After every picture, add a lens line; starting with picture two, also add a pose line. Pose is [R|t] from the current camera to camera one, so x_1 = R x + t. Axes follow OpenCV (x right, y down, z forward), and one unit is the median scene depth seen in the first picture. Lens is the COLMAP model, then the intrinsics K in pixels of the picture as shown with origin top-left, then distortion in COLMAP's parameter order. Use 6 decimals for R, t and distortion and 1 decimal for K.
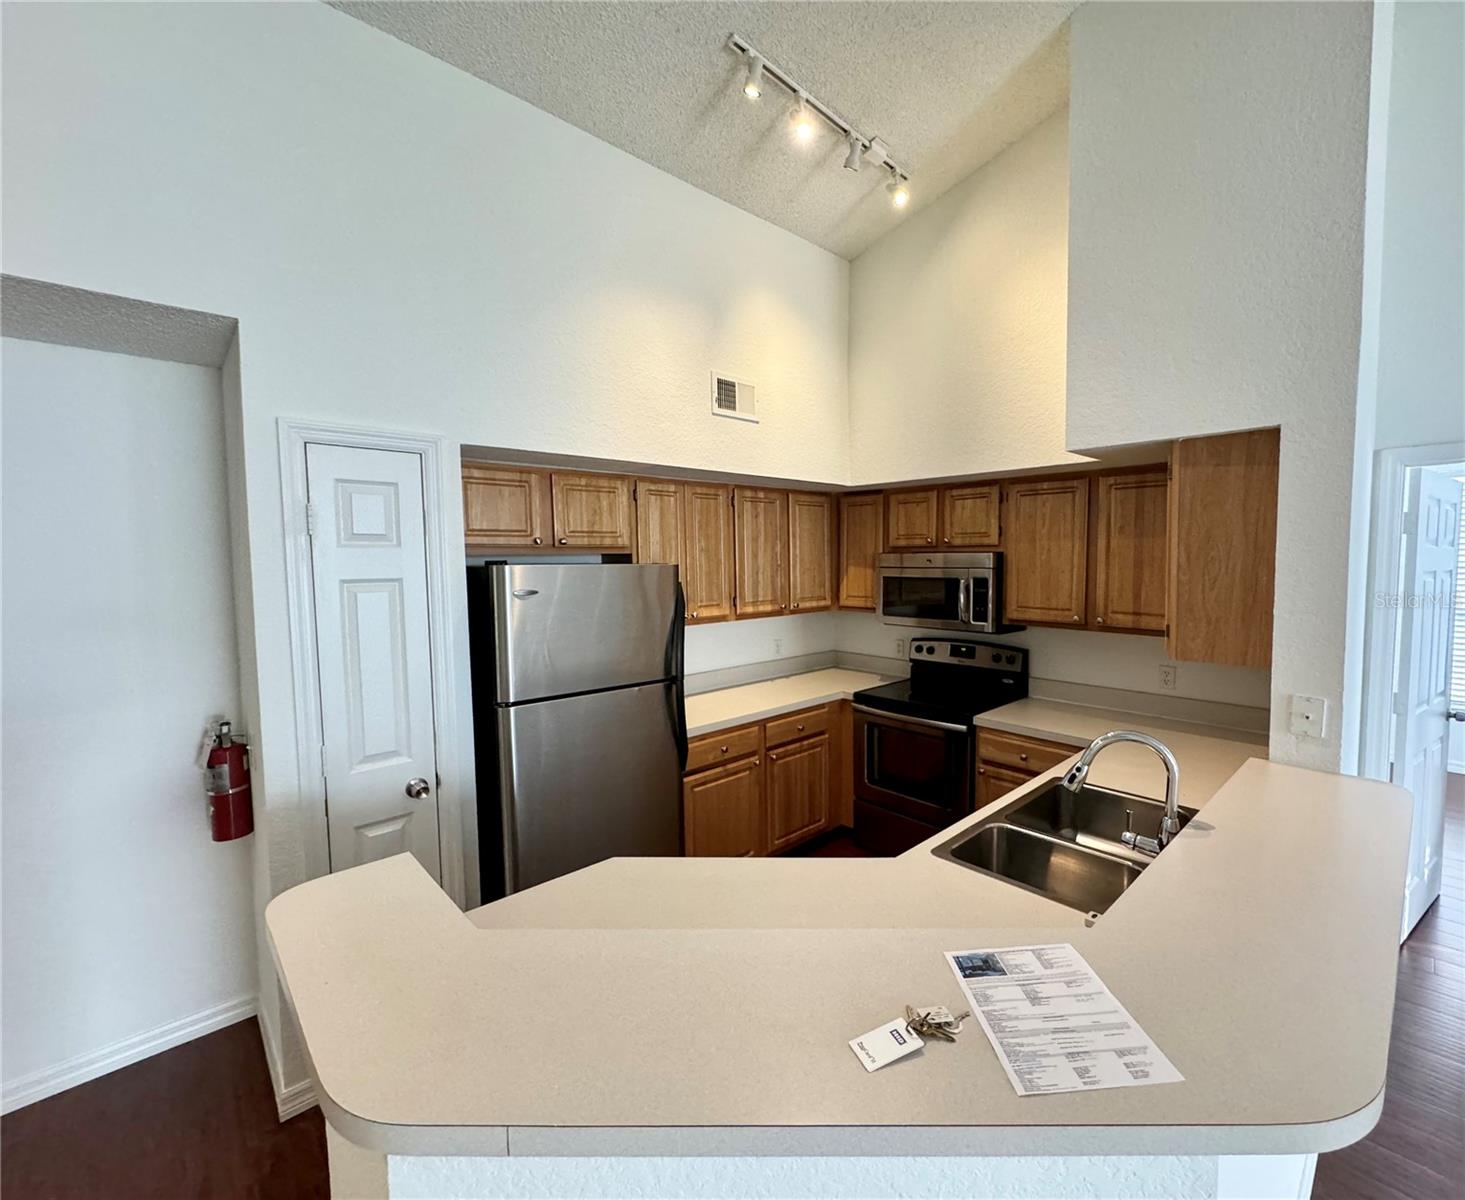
lens RADIAL K [[647.0, 0, 798.1], [0, 647.0, 591.8], [0, 0, 1]] dist [-0.013922, 0.000153]
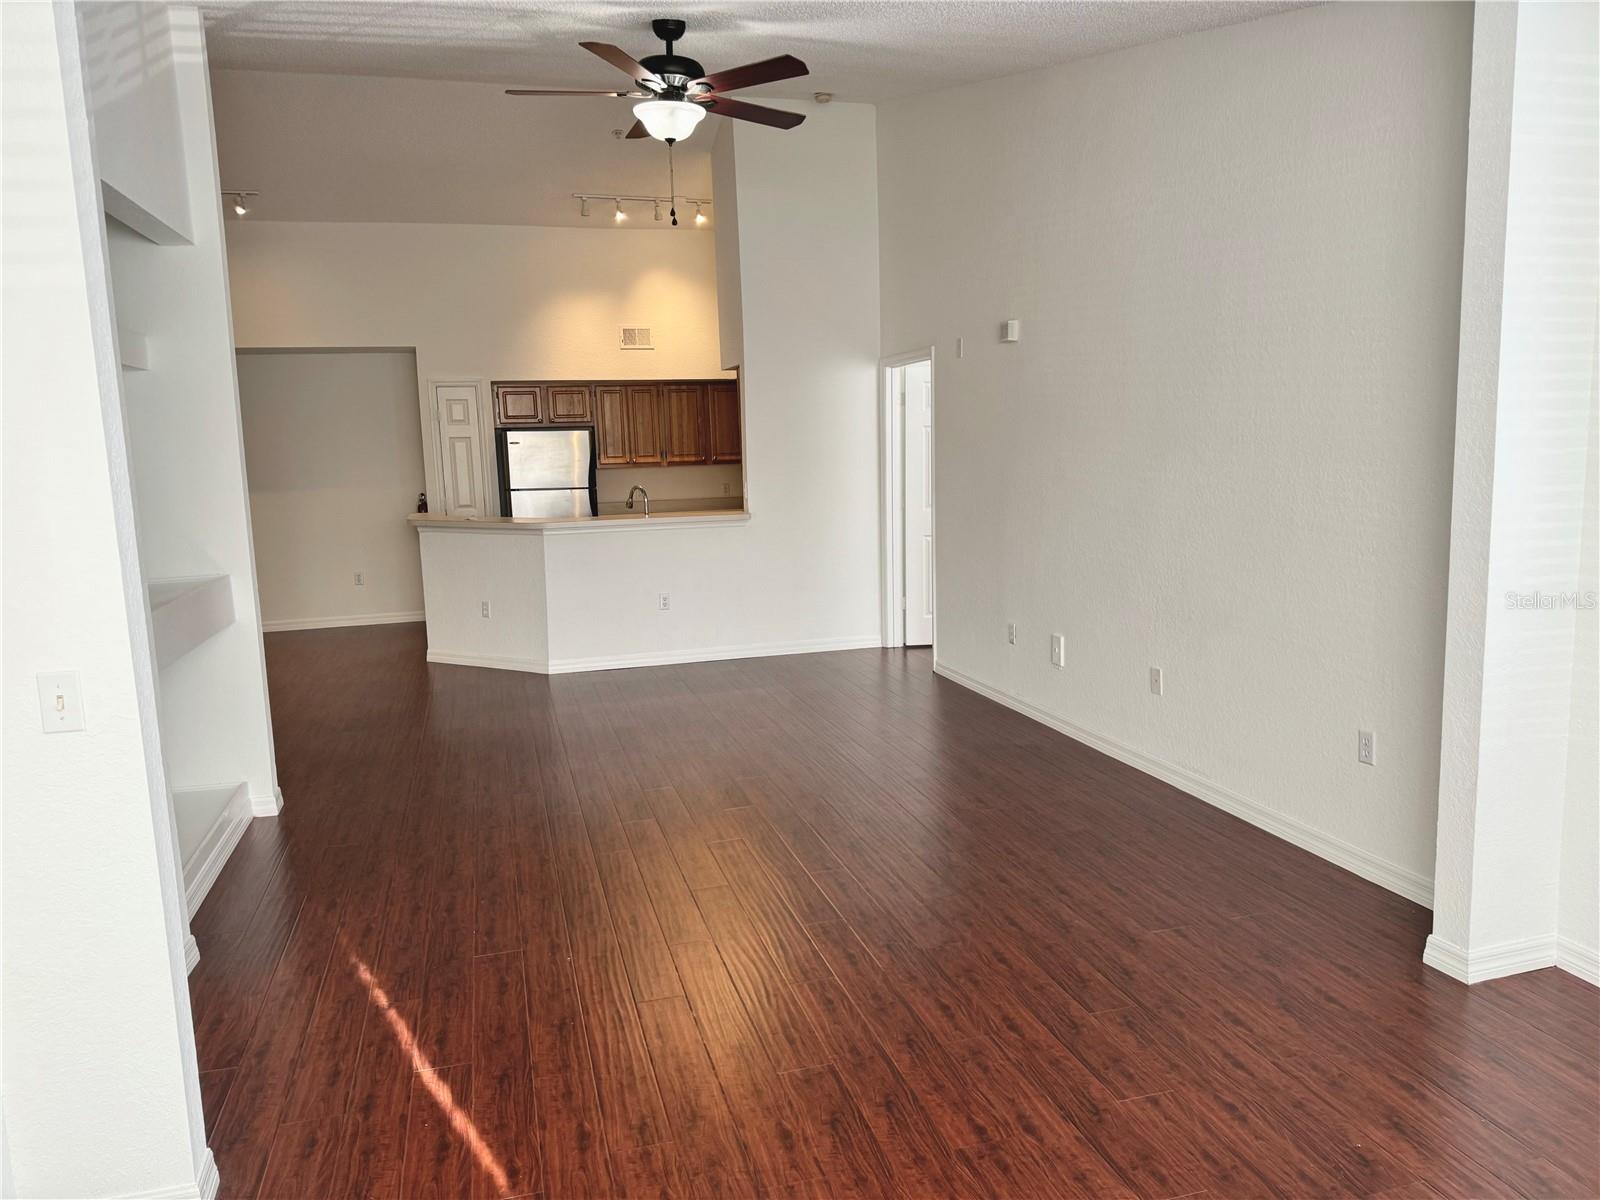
lens RADIAL K [[1130.6, 0, 807.1], [0, 1130.6, 608.3], [0, 0, 1]] dist [0.021772, -0.041512]
pose [[0.874989, 0.053988, -0.481123, 1.884410], [-0.007568, 0.995167, 0.097906, 0.140397], [0.484084, -0.082026, 0.871169, -1.590182]]
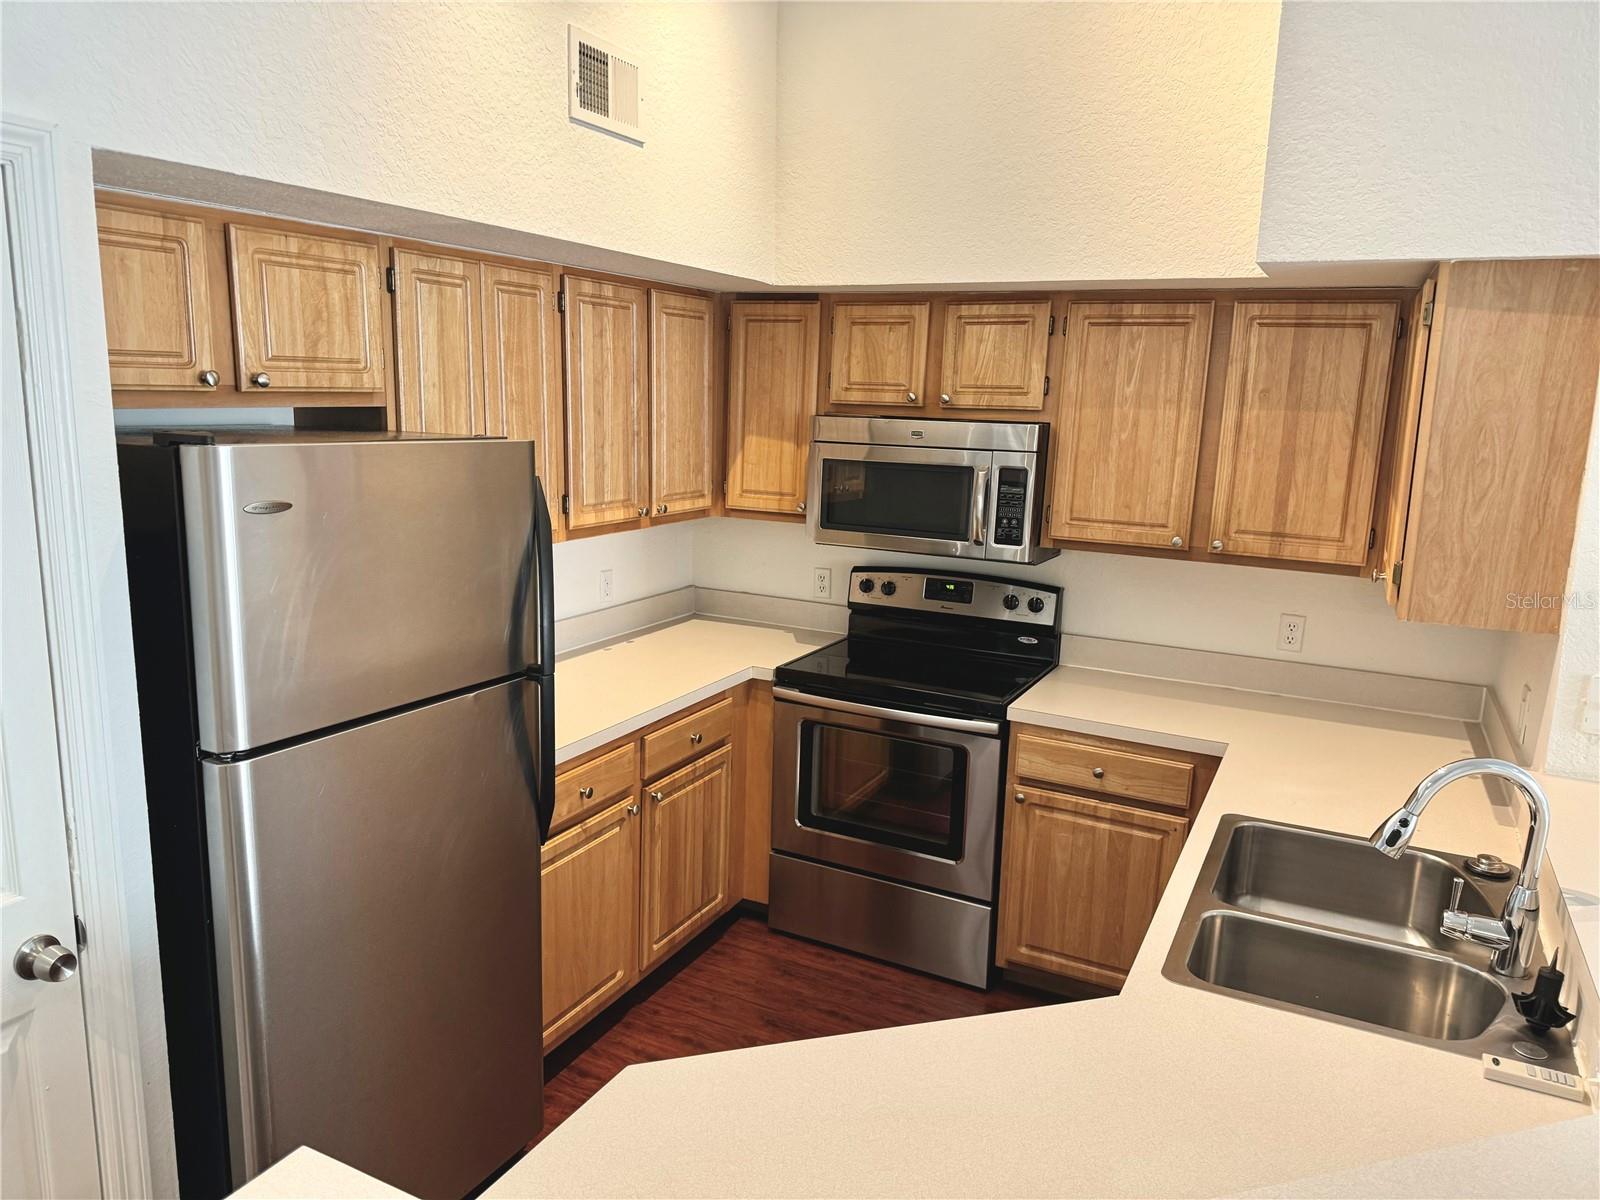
lens RADIAL K [[1130.6, 0, 795.9], [0, 1130.6, 608.8], [0, 0, 1]] dist [0.021772, -0.041512]
pose [[0.951446, -0.022263, 0.307009, -0.232170], [-0.020131, 0.990746, 0.134231, -0.030498], [-0.307156, -0.133894, 0.942193, 0.103119]]
